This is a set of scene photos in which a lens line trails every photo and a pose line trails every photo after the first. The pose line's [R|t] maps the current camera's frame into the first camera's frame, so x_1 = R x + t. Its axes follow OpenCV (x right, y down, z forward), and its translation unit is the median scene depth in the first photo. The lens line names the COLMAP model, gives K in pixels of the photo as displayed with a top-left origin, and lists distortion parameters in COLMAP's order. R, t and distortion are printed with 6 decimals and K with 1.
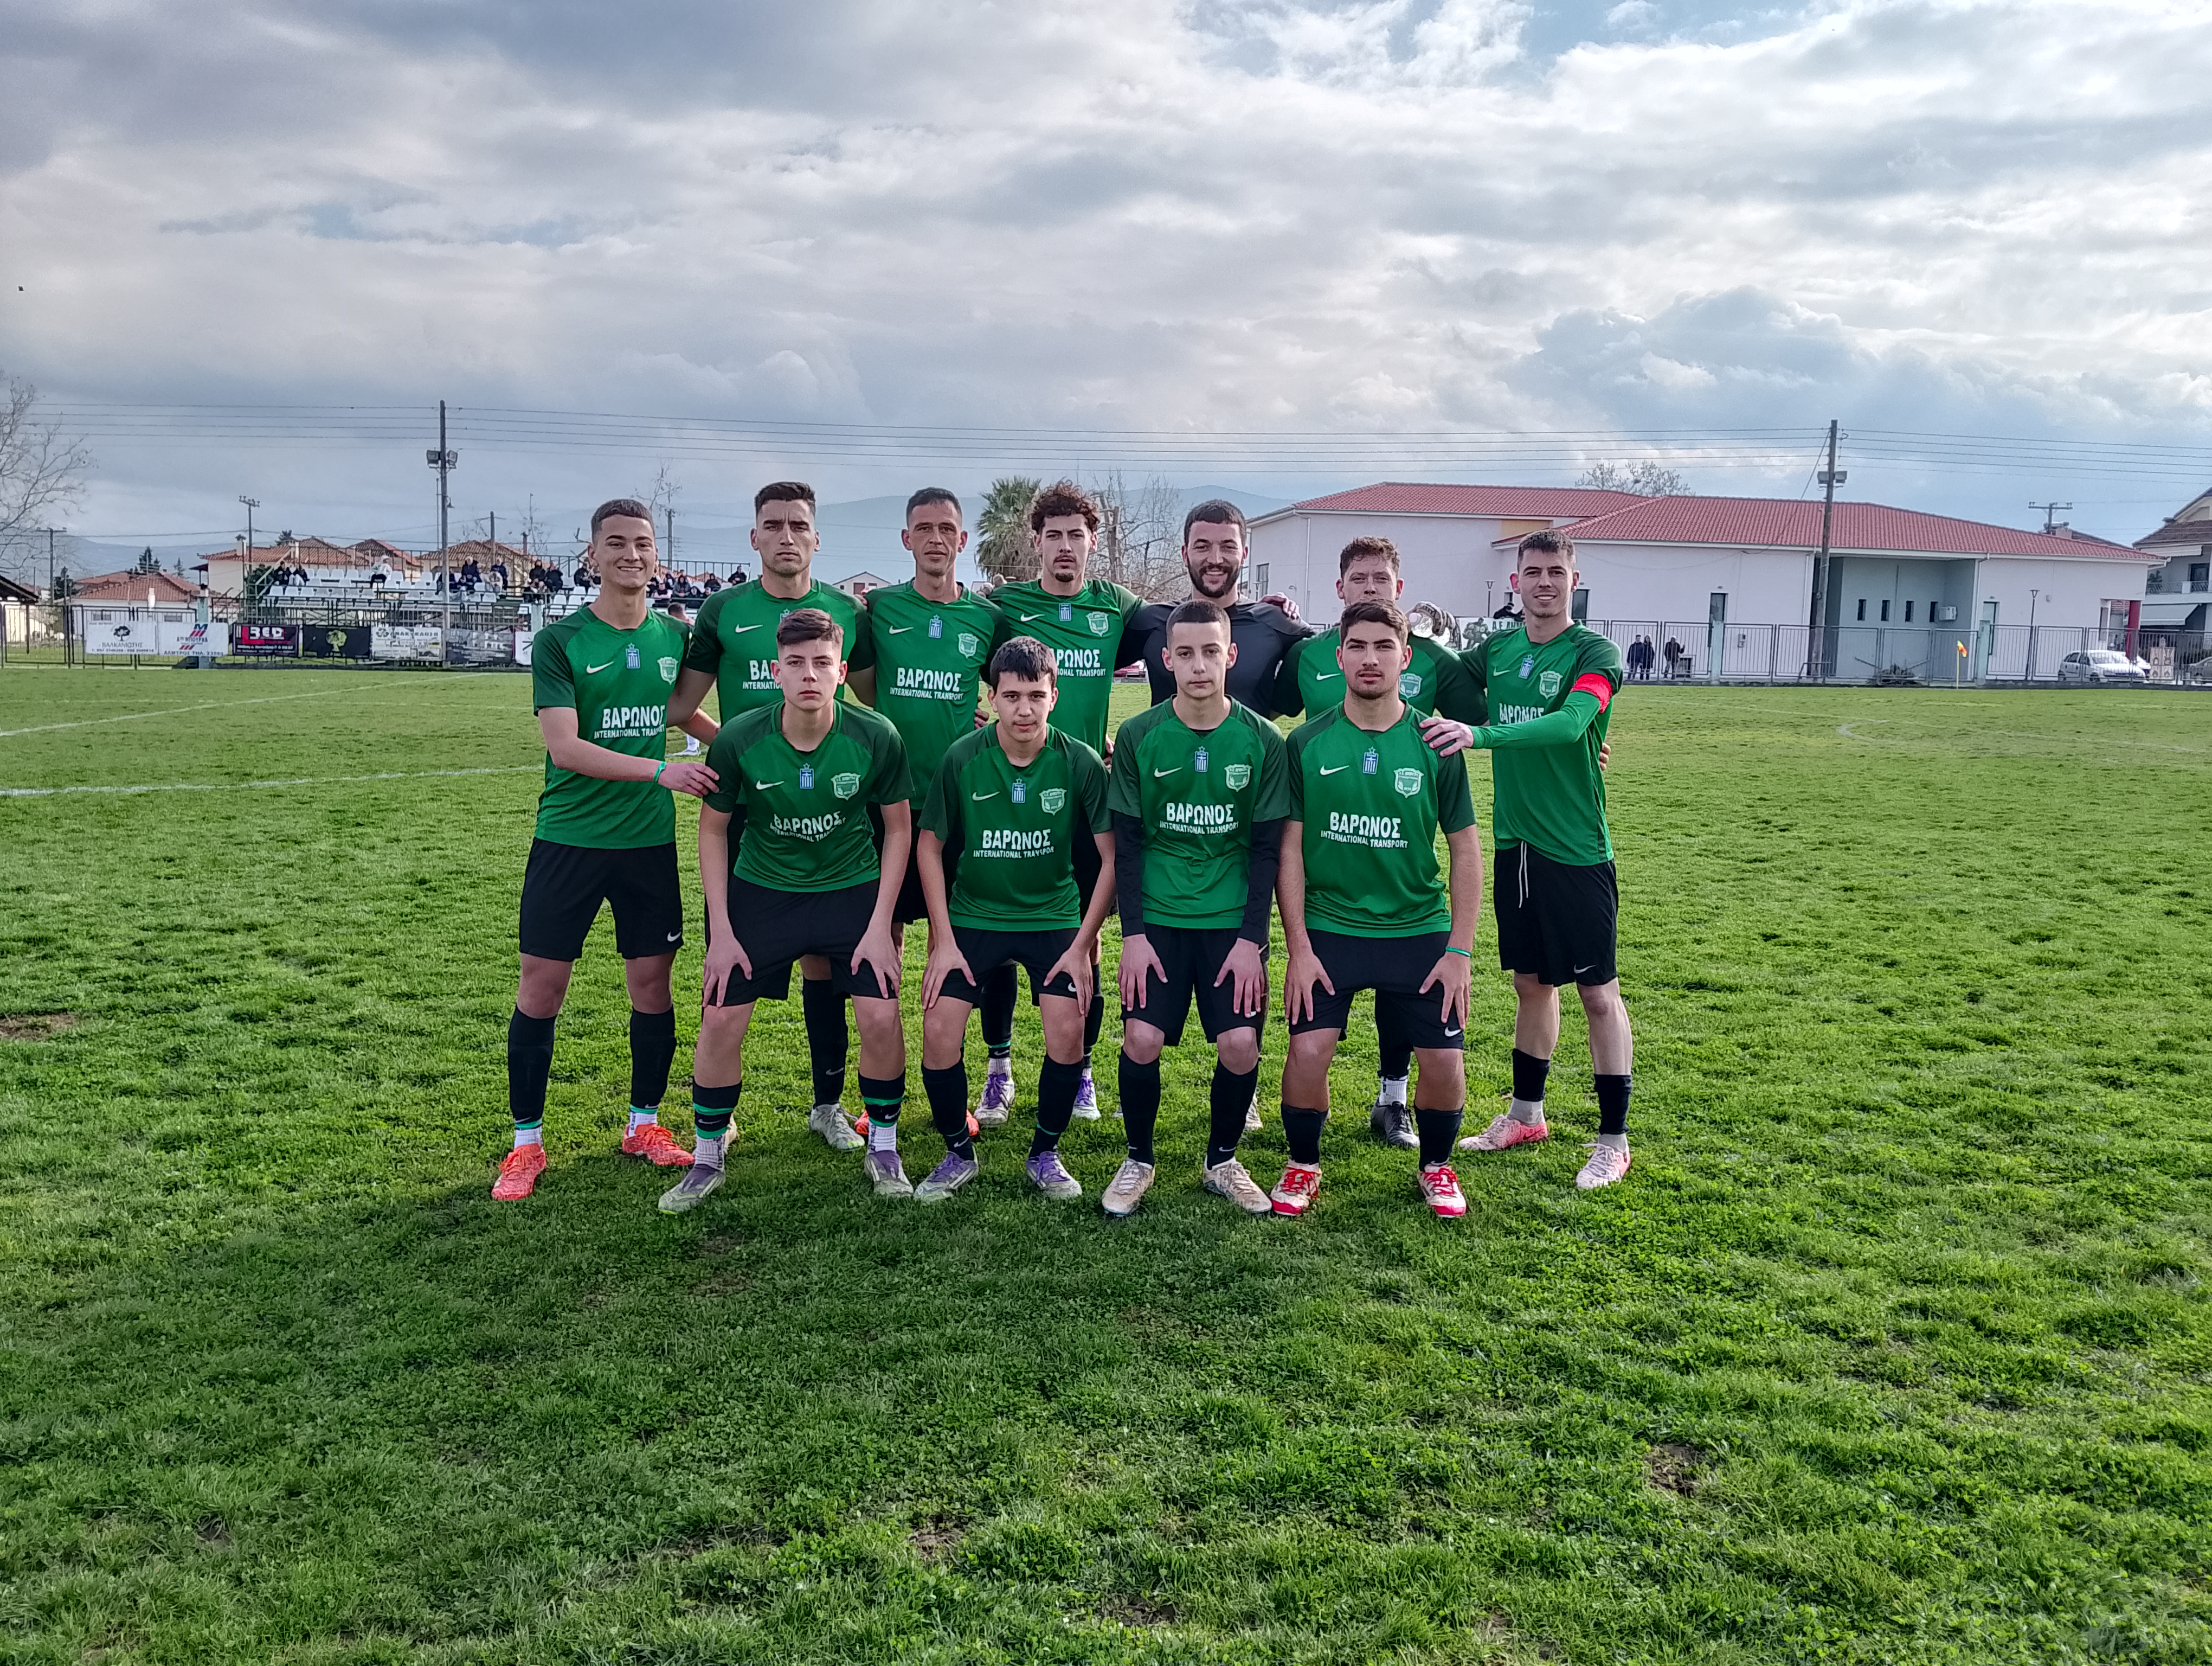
lens RADIAL K [[1803.9, 0, 1070.9], [0, 1803.9, 837.4], [0, 0, 1]] dist [0.100343, -0.180888]
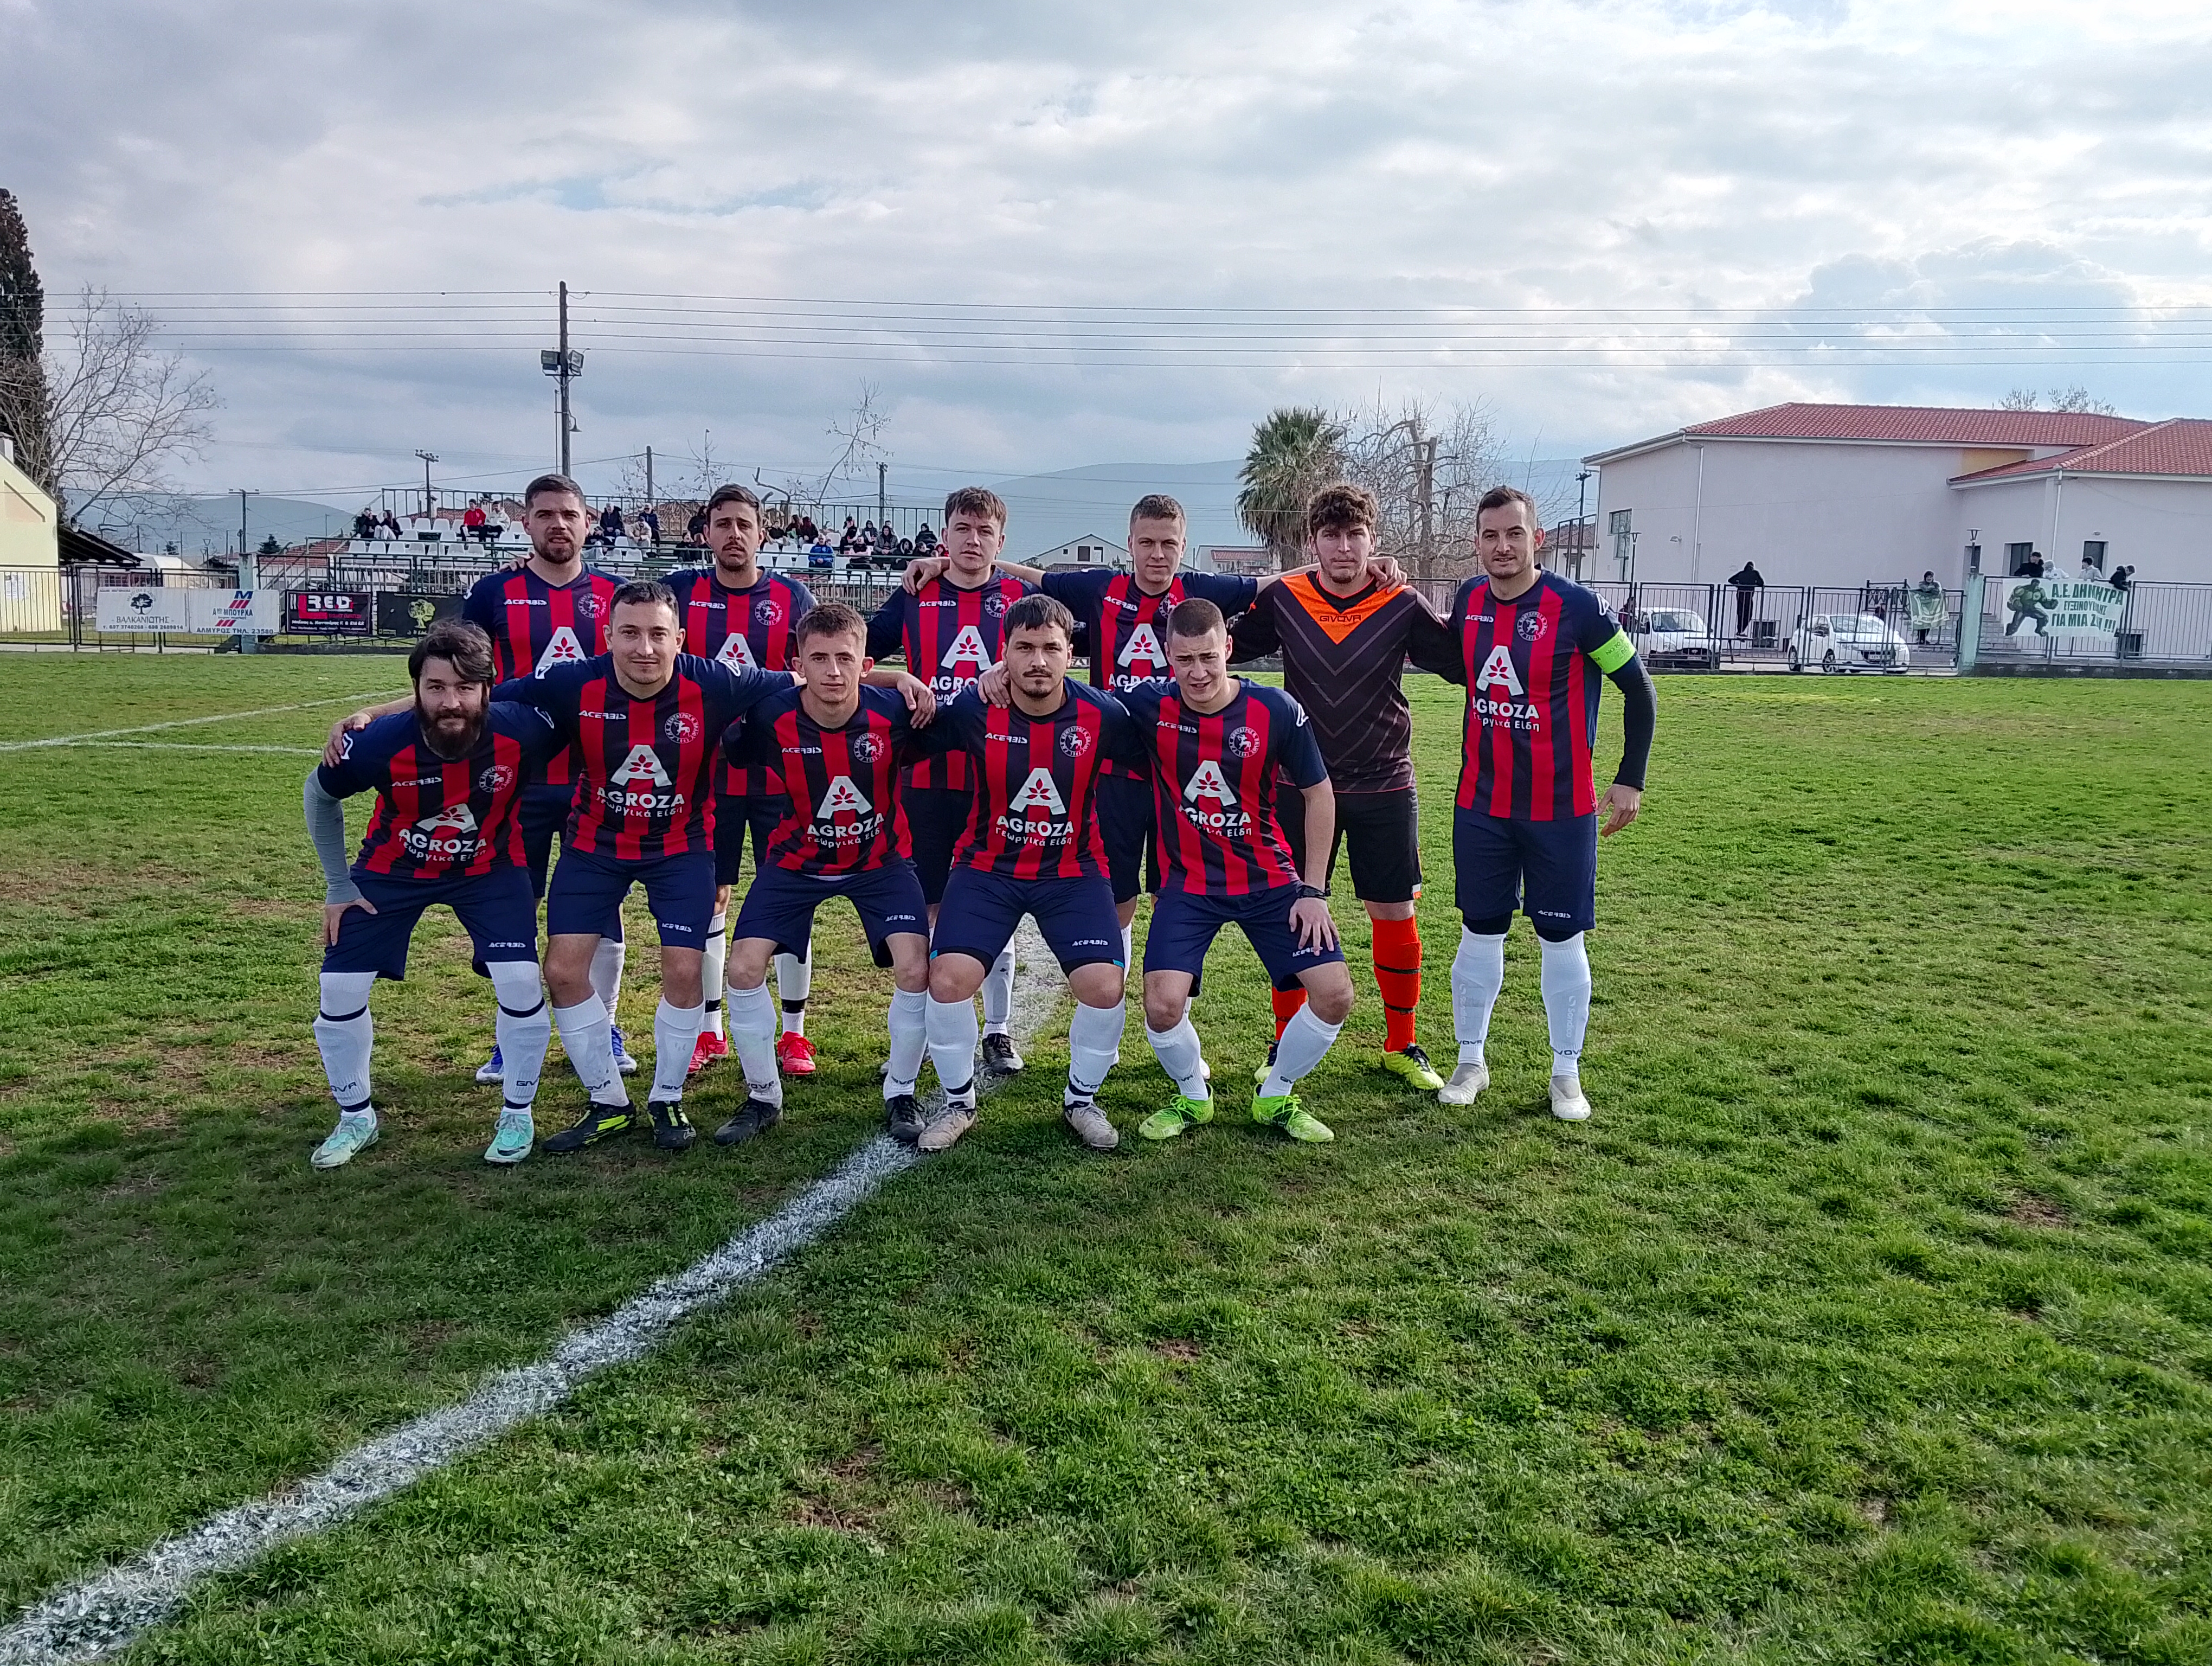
lens RADIAL K [[1803.9, 0, 1070.9], [0, 1803.9, 837.4], [0, 0, 1]] dist [0.100343, -0.180888]
pose [[0.991910, 0.017878, -0.125678, -0.050663], [-0.015534, 0.999687, 0.019608, -0.036823], [0.125990, -0.017498, 0.991877, 0.306957]]
